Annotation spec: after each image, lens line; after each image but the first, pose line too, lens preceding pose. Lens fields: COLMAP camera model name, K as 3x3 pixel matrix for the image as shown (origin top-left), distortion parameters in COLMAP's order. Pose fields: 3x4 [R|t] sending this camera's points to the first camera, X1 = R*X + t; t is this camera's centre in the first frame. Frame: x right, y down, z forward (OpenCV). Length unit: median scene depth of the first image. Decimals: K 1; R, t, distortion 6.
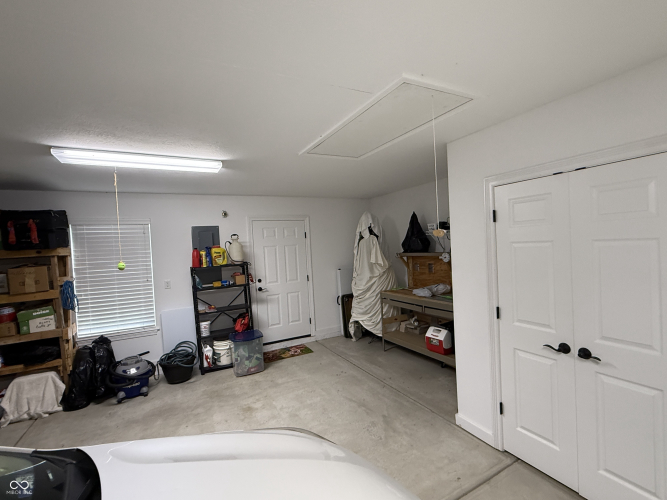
lens RADIAL K [[315.4, 0, 332.8], [0, 315.4, 251.3], [0, 0, 1]] dist [0.002705, 0.000133]
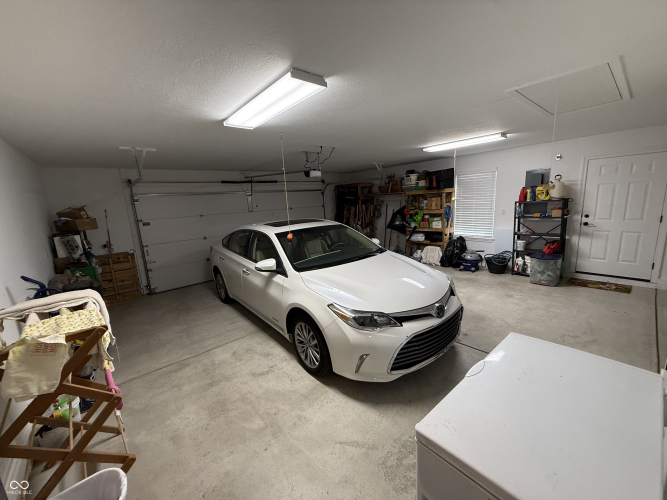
lens RADIAL K [[265.8, 0, 333.1], [0, 265.8, 250.2], [0, 0, 1]] dist [0.000413, 0.000143]
pose [[0.227851, 0.220494, -0.948402, 0.585151], [0.024336, 0.972429, 0.231927, -0.034065], [0.973392, -0.075925, 0.216203, -0.088191]]
